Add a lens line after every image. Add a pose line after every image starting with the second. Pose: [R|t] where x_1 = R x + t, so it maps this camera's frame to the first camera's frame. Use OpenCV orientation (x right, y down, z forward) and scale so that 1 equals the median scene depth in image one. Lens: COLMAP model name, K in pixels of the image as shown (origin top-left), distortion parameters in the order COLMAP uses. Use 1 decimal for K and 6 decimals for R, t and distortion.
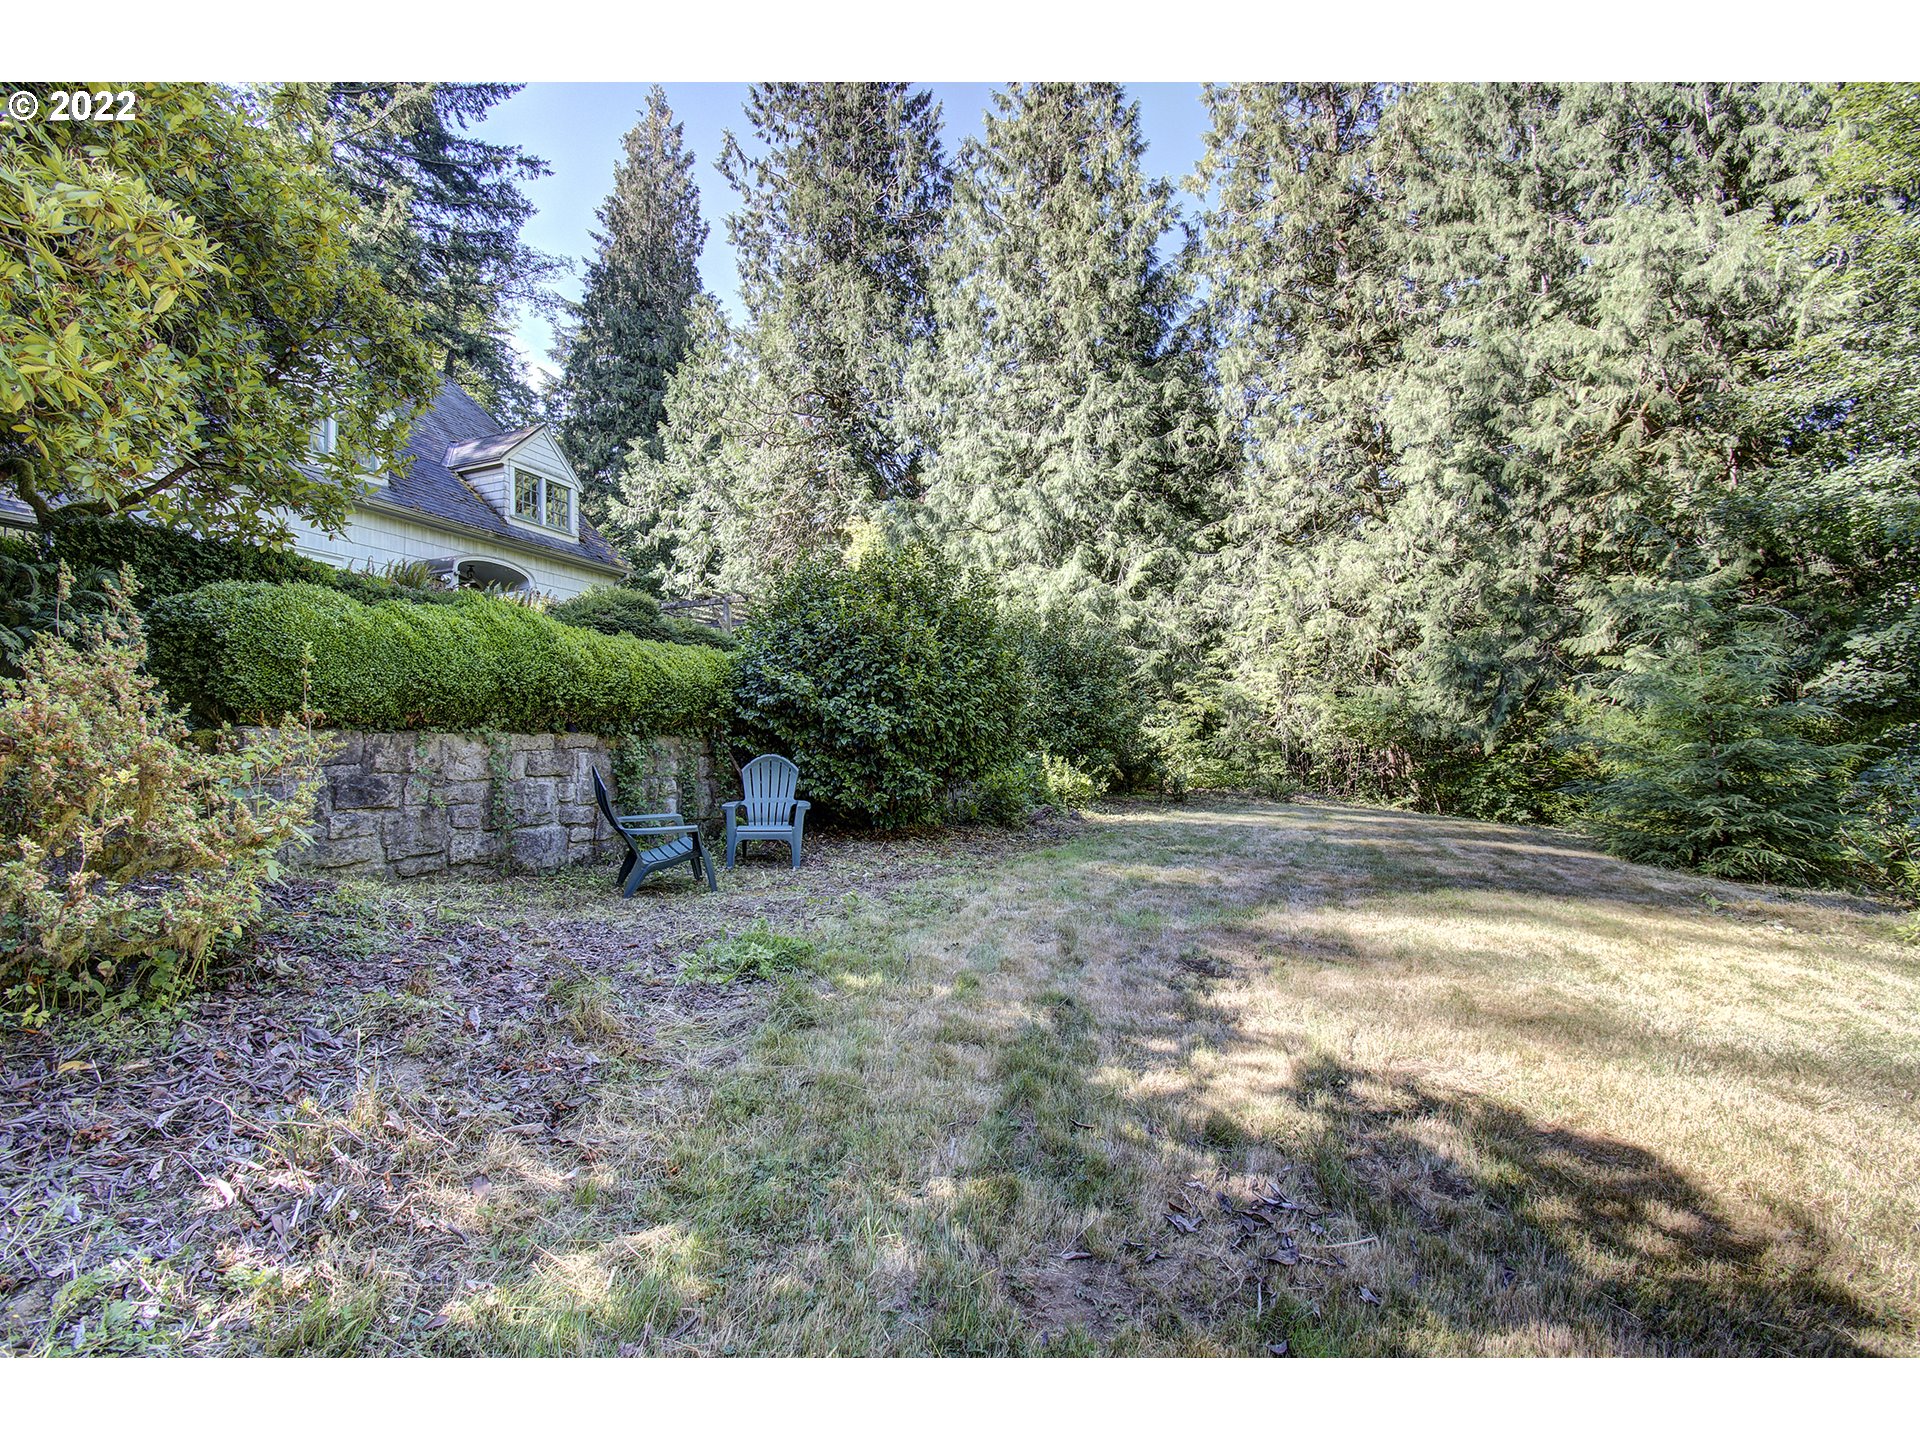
lens RADIAL K [[864.9, 0, 963.5], [0, 864.9, 706.2], [0, 0, 1]] dist [0.027518, -0.031394]
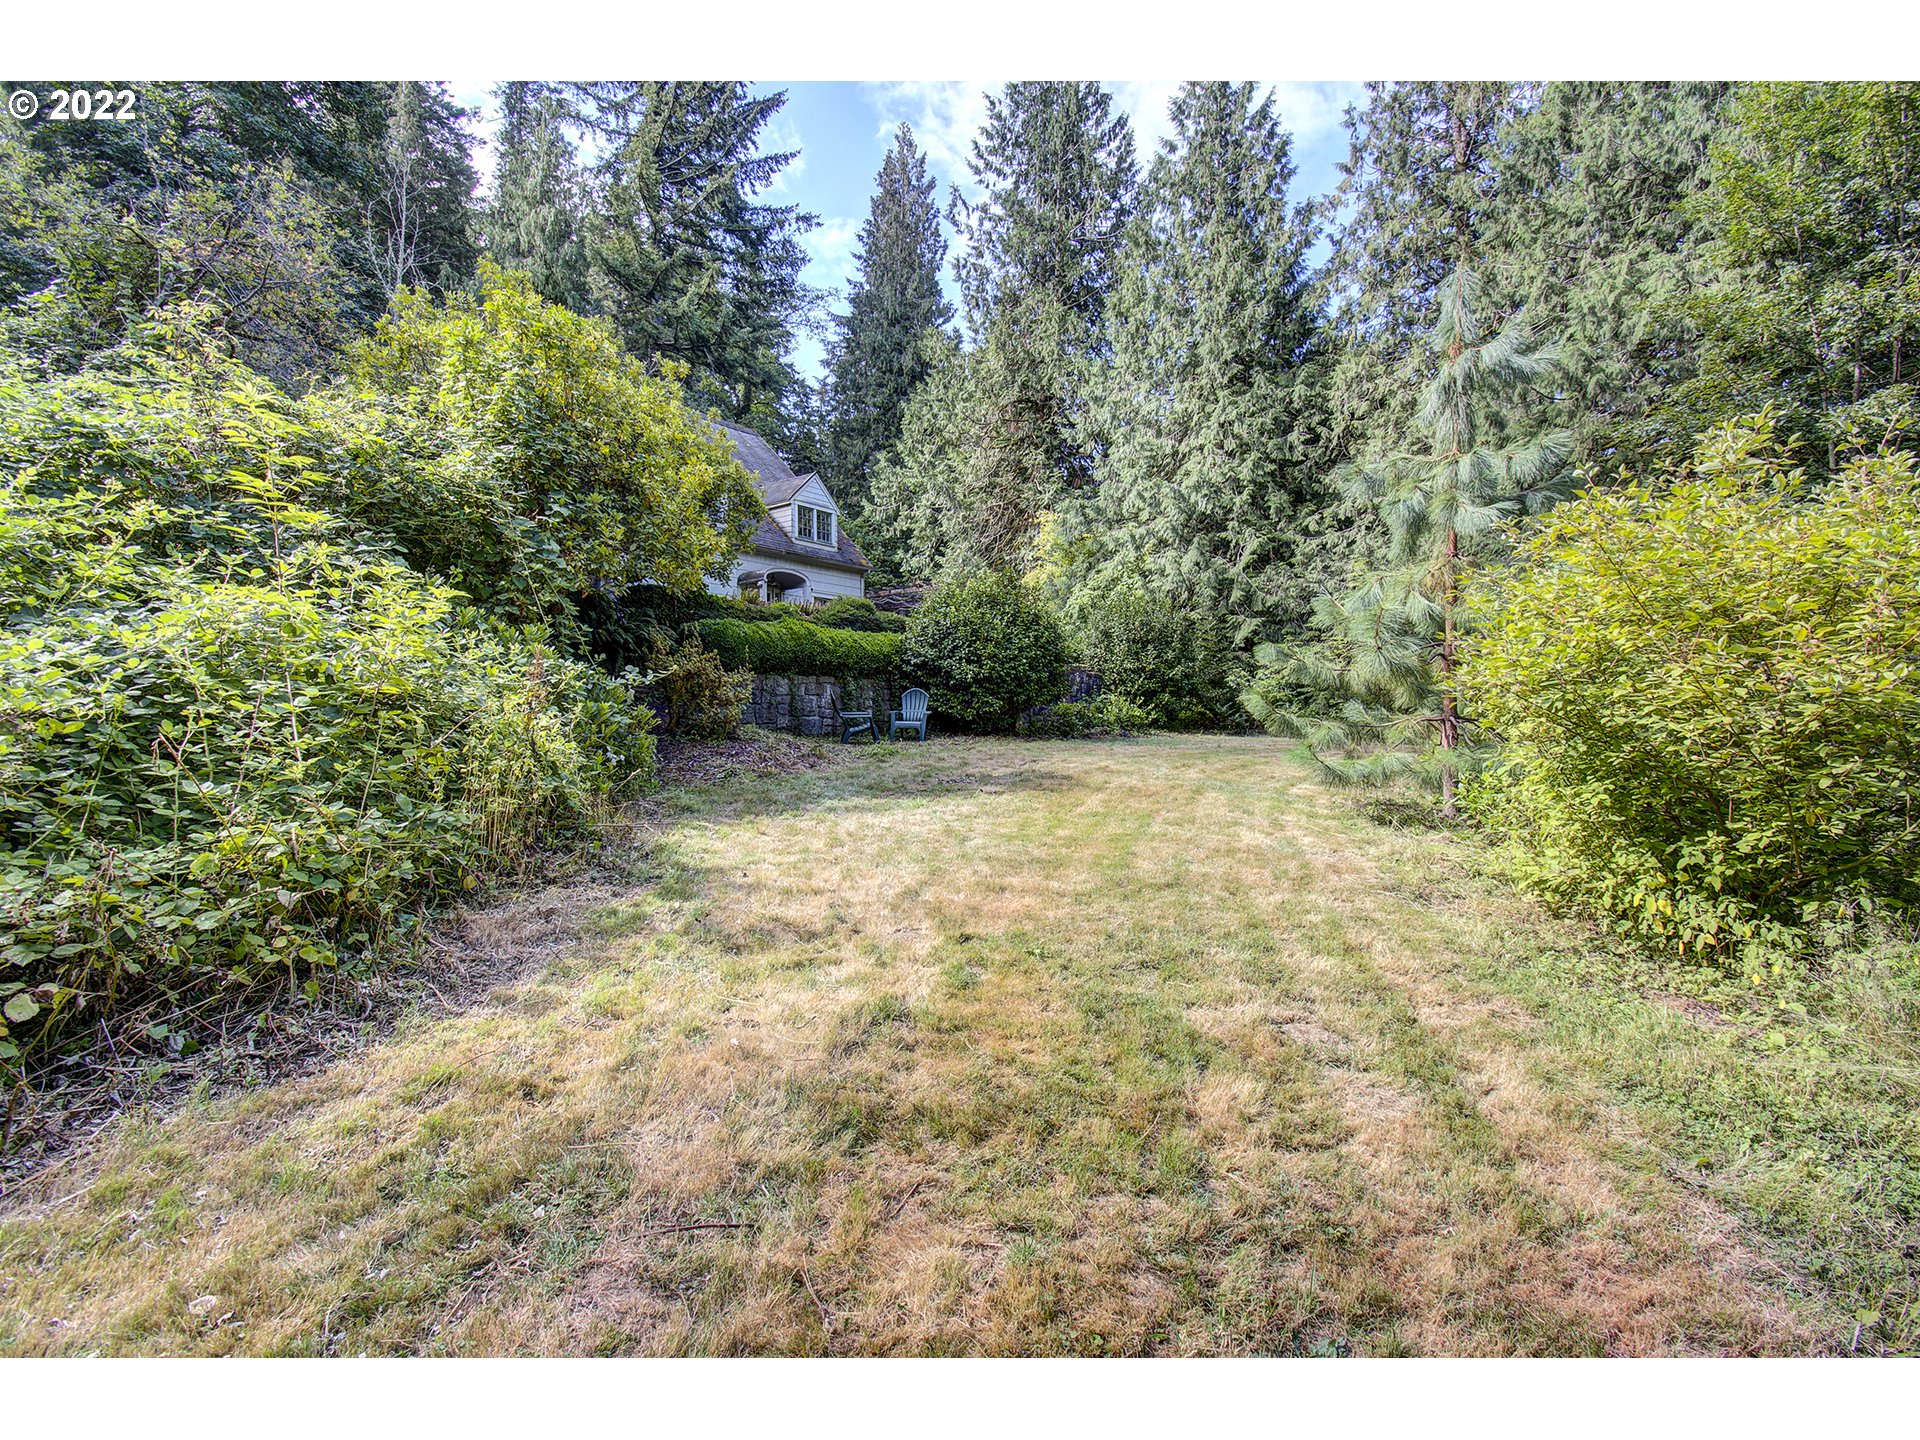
lens RADIAL K [[980.4, 0, 970.9], [0, 980.4, 697.6], [0, 0, 1]] dist [0.010849, -0.023949]
pose [[0.955355, 0.009922, -0.295294, 0.173649], [0.001122, 0.999307, 0.037210, -0.002128], [0.295459, -0.035880, 0.954682, -0.342986]]
